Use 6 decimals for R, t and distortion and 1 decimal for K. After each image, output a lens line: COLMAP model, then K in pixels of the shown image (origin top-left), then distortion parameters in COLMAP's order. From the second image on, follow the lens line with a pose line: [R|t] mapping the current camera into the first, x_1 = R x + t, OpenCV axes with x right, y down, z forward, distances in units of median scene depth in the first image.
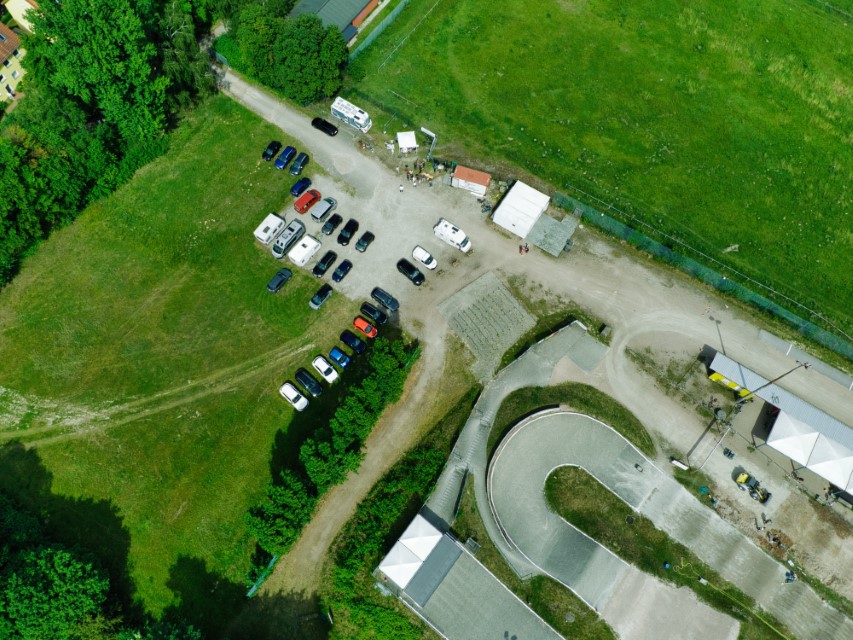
lens RADIAL K [[636.2, 0, 424.0], [0, 636.2, 317.0], [0, 0, 1]] dist [0.224621, -0.384893]
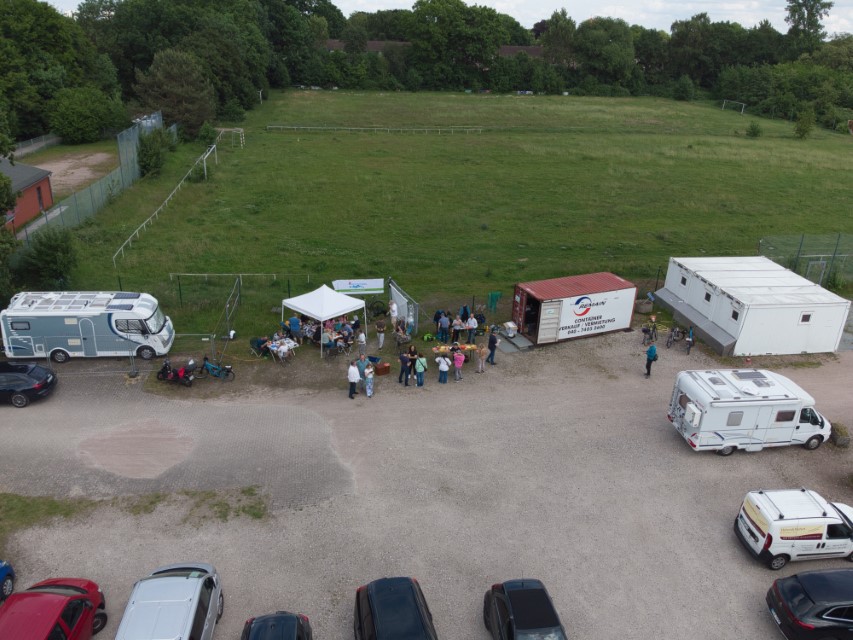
lens RADIAL K [[641.1, 0, 426.4], [0, 641.1, 305.9], [0, 0, 1]] dist [0.080708, -0.193206]
pose [[0.744915, -0.254876, 0.616555, -0.185167], [0.610044, 0.634343, -0.474820, -0.111371], [-0.270087, 0.729827, 0.628017, 0.852758]]
